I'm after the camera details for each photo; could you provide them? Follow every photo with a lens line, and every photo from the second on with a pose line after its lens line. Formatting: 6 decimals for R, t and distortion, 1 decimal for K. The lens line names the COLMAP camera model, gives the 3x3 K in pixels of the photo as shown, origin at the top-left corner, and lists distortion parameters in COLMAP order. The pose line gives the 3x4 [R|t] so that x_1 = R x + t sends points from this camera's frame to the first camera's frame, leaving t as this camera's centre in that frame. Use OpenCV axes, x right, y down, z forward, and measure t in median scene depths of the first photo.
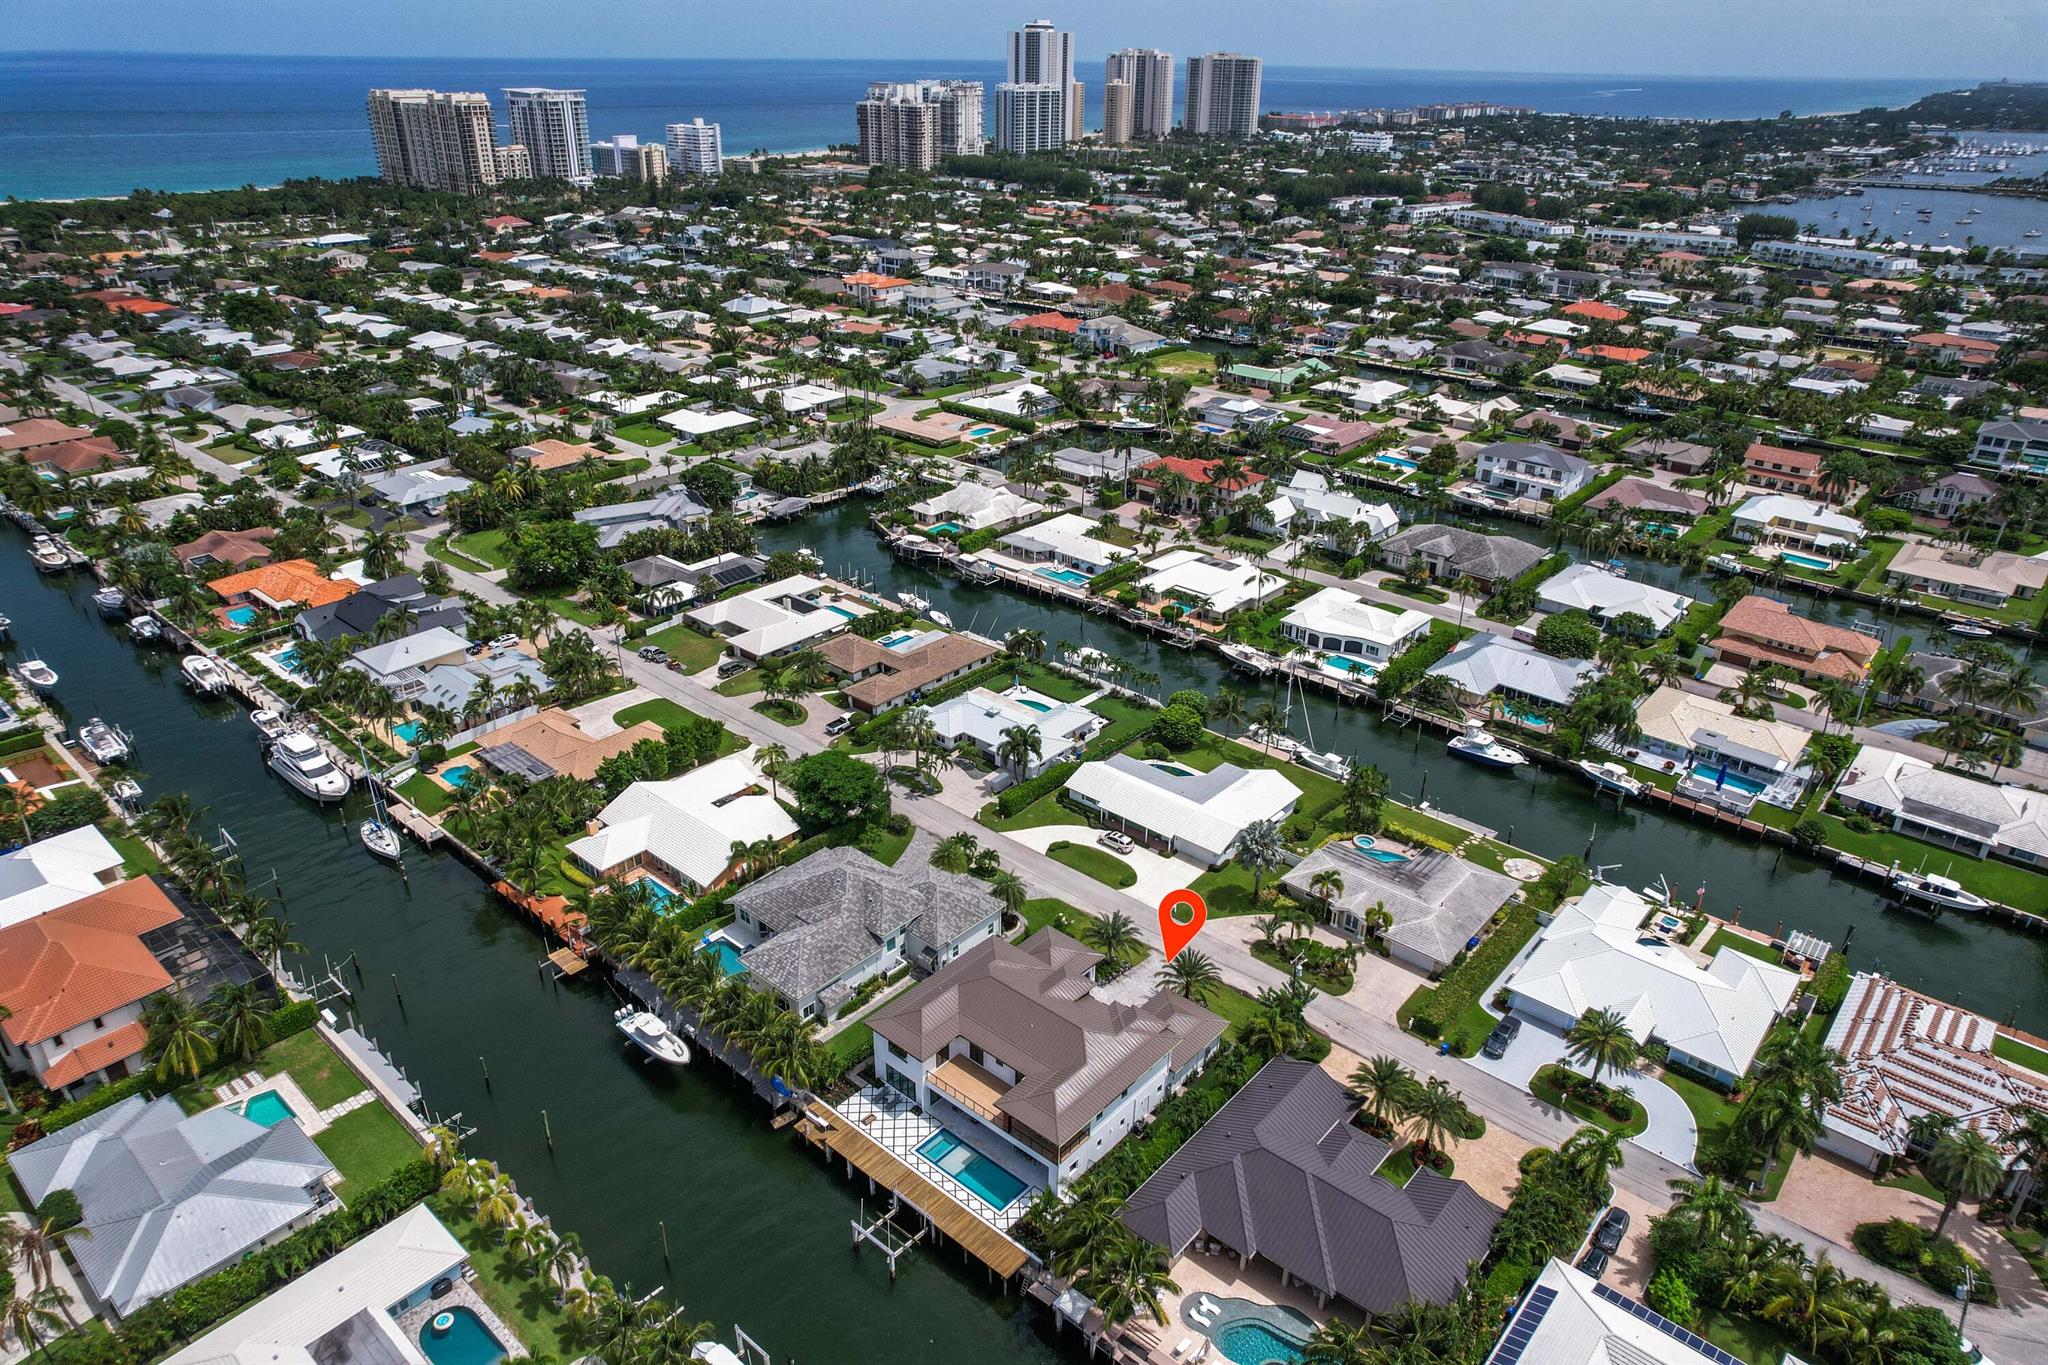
lens RADIAL K [[1304.1, 0, 1024.2], [0, 1304.1, 703.2], [0, 0, 1]] dist [-0.077600, 0.071213]
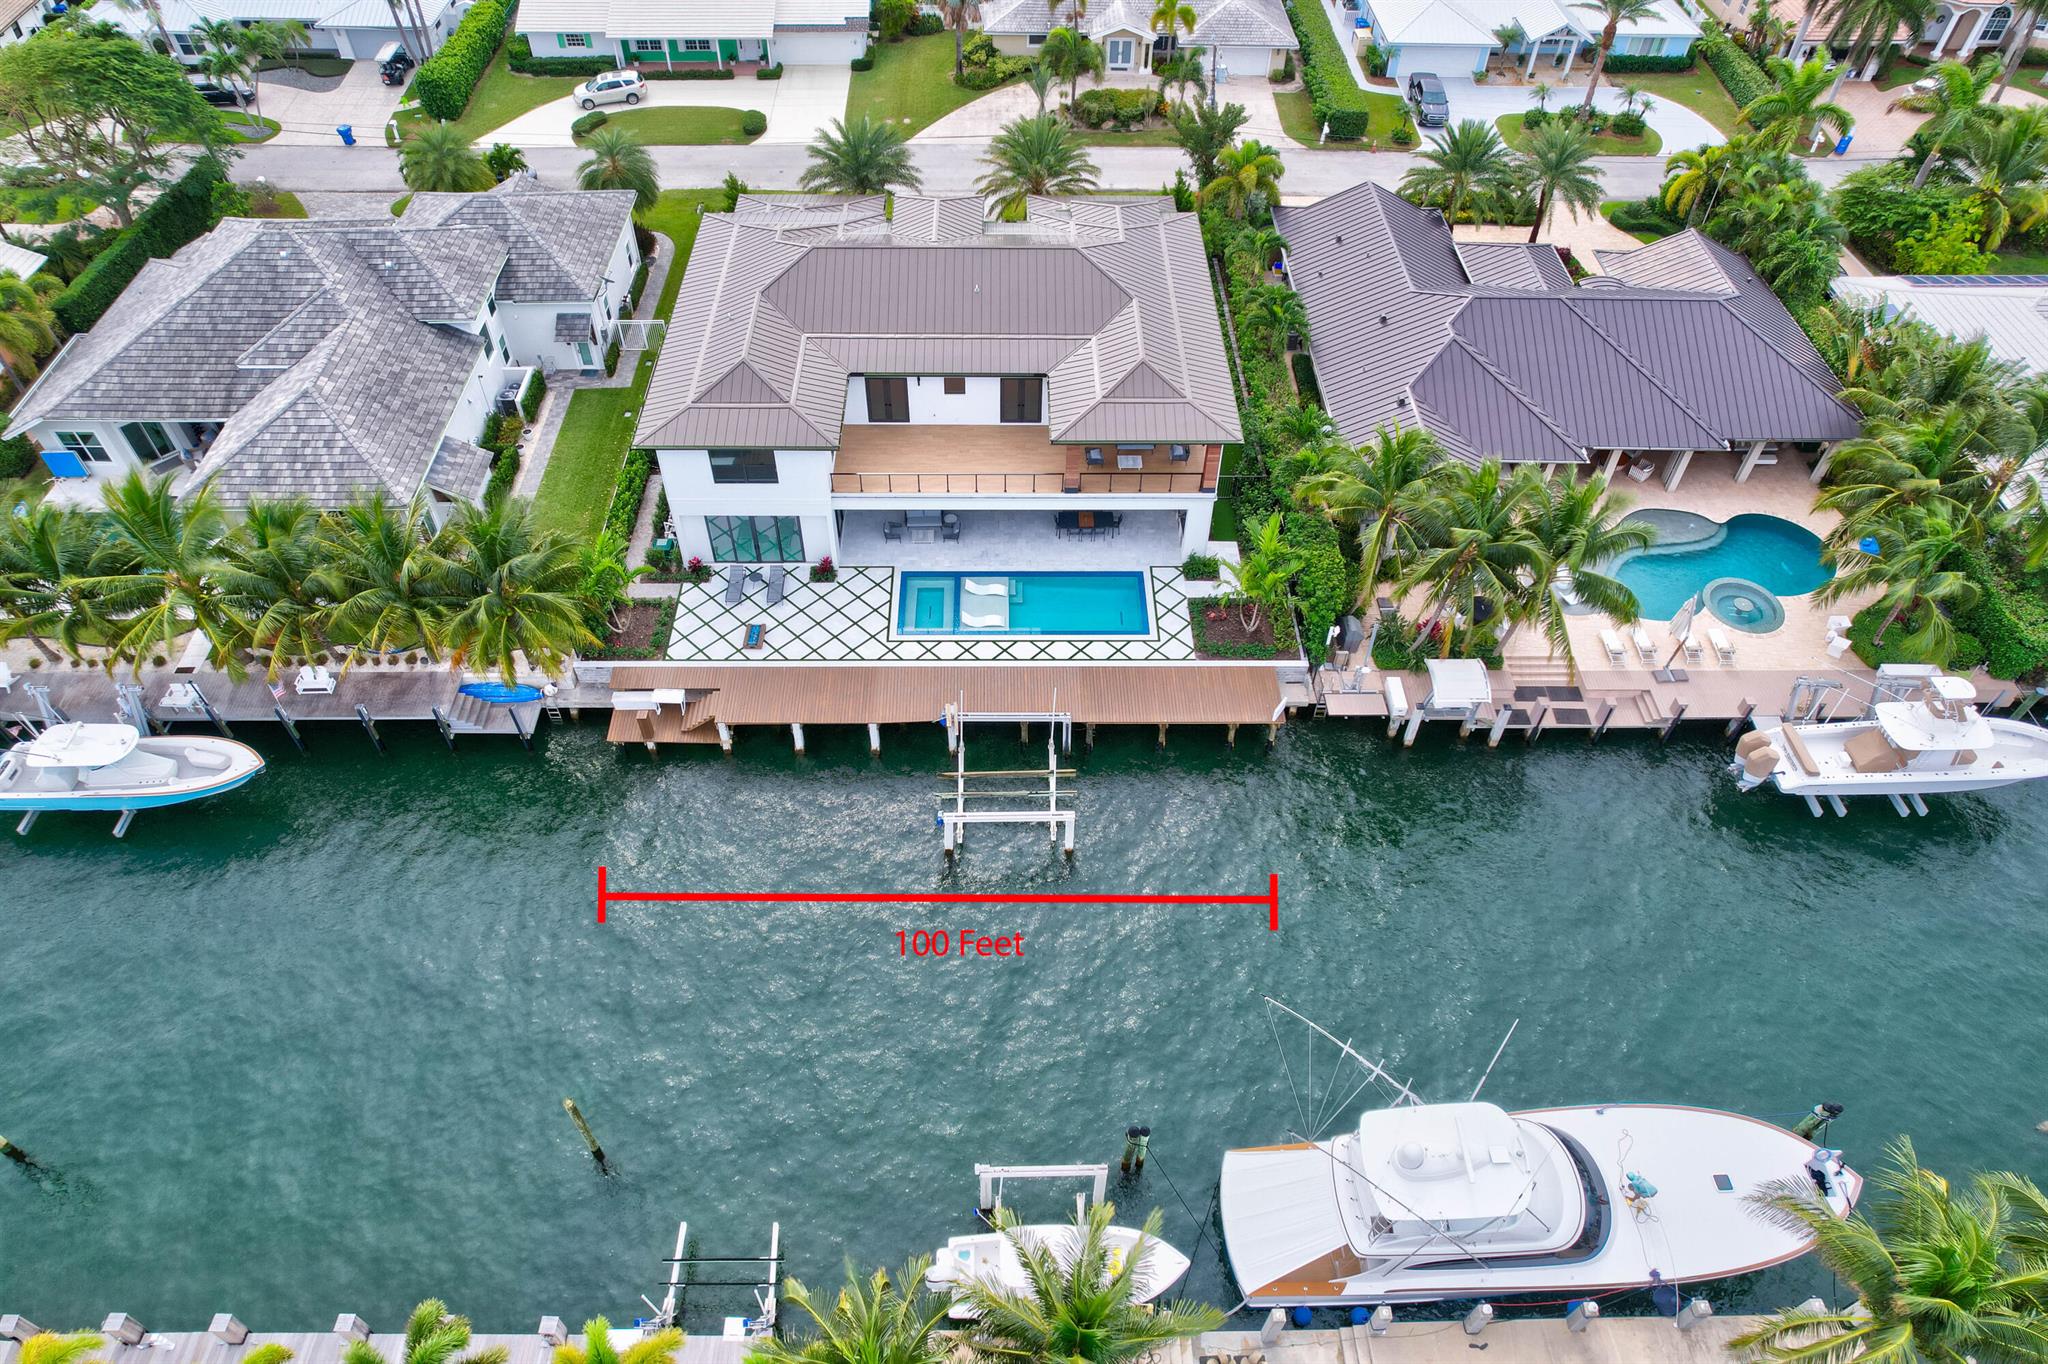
lens RADIAL K [[1293.6, 0, 1024.0], [0, 1293.6, 708.4], [0, 0, 1]] dist [-0.074731, 0.064167]
pose [[0.742890, -0.506121, 0.438128, -0.144426], [0.298301, 0.836210, 0.460183, 0.093713], [-0.599276, -0.211172, 0.772189, 0.336841]]
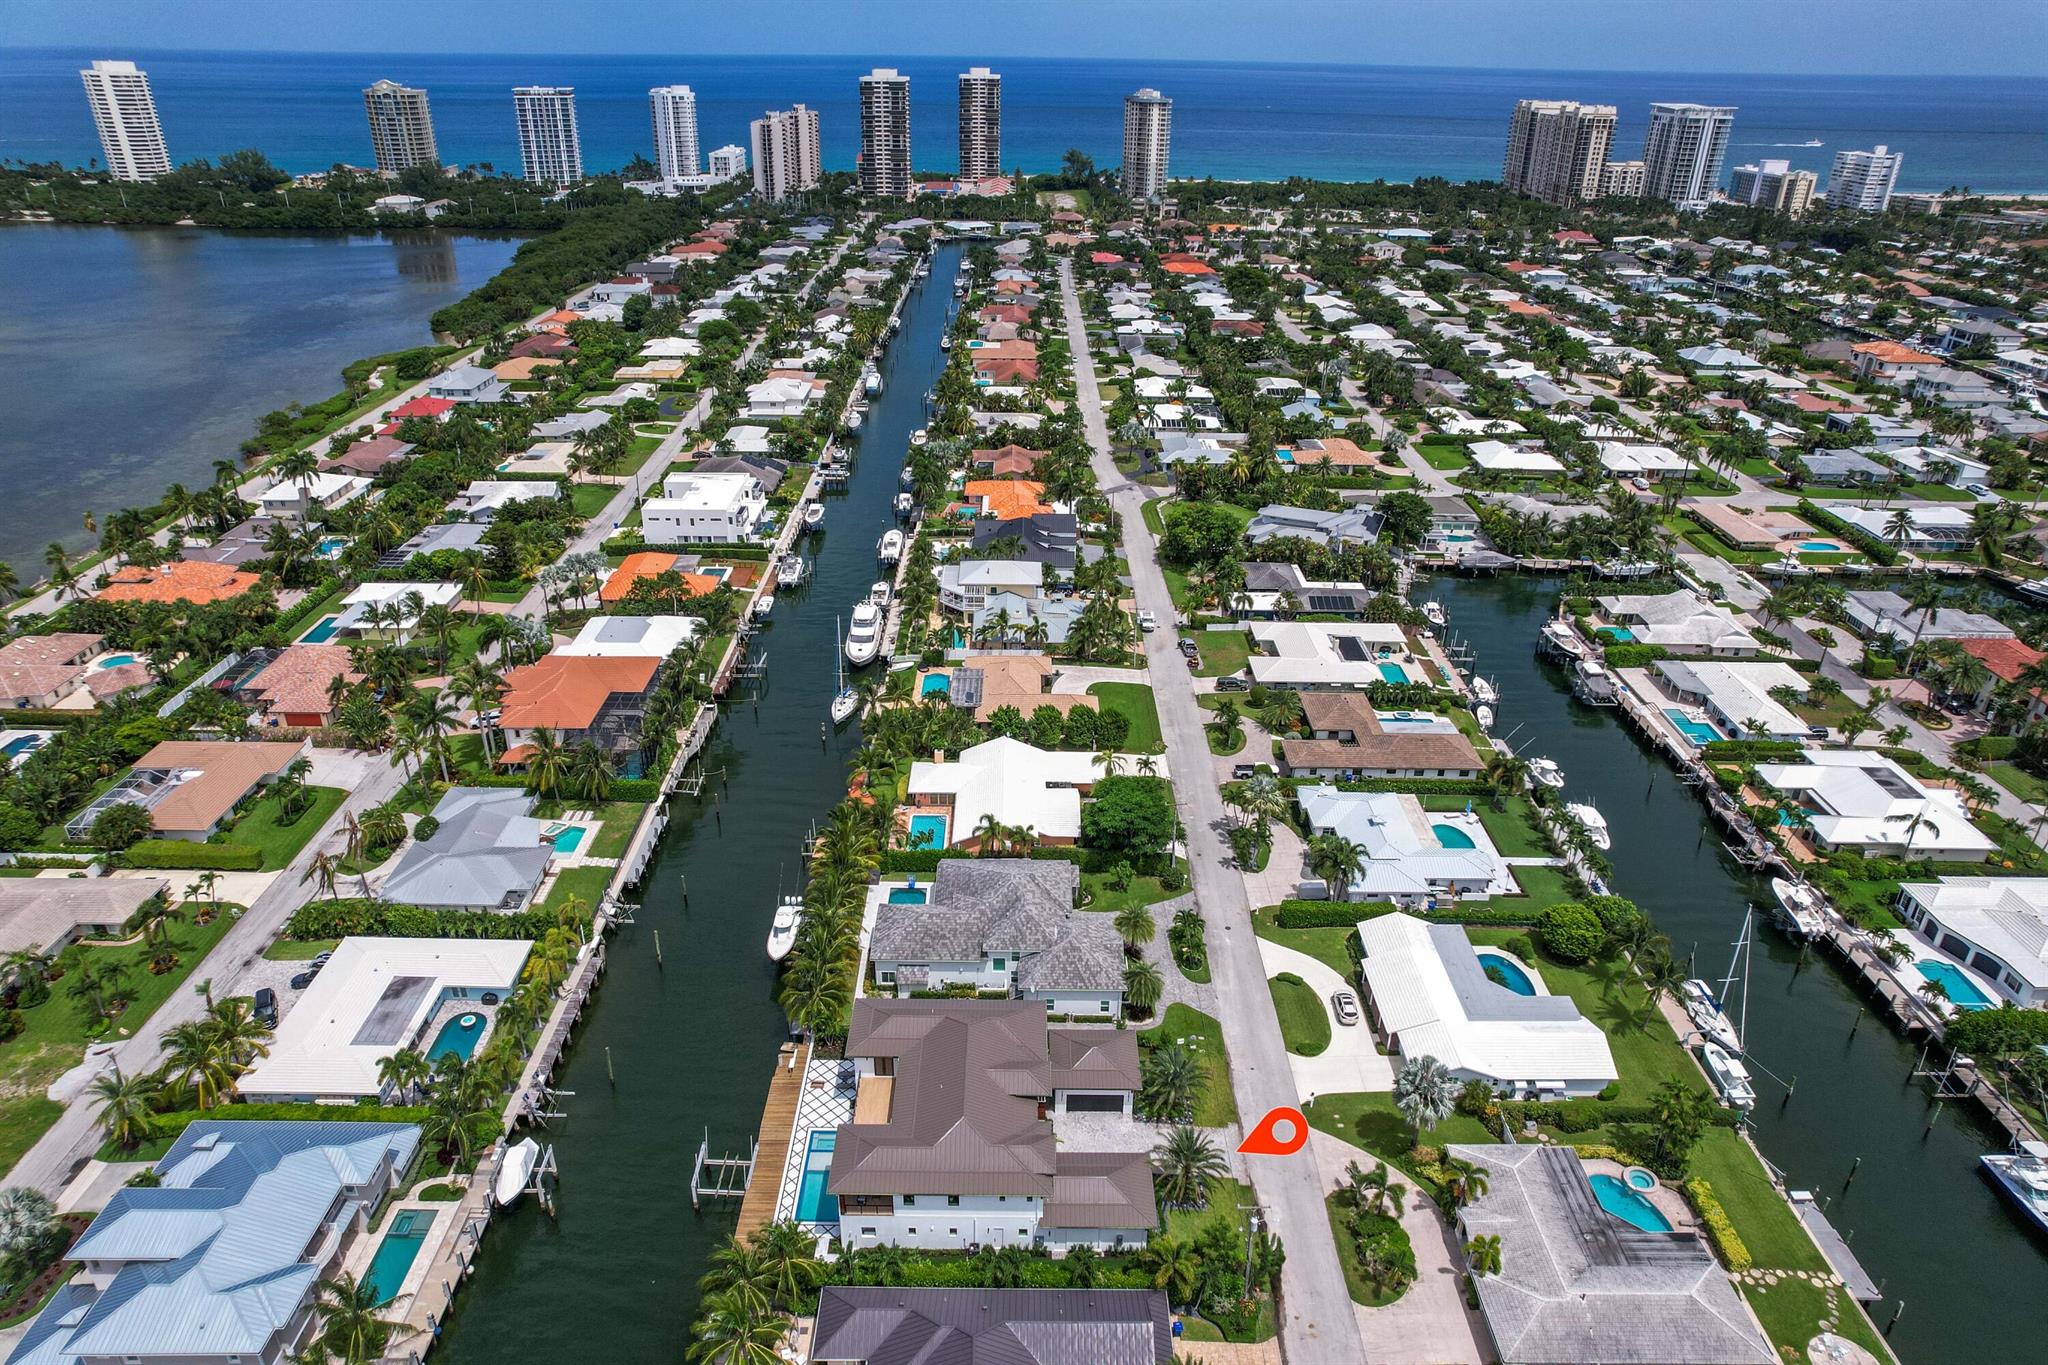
lens RADIAL K [[1304.1, 0, 1024.2], [0, 1304.1, 703.2], [0, 0, 1]] dist [-0.077600, 0.071213]
pose [[0.661543, 0.337120, -0.669859, 0.318037], [-0.343494, 0.930261, 0.128943, -0.082378], [0.666613, 0.144791, 0.731206, 0.174725]]
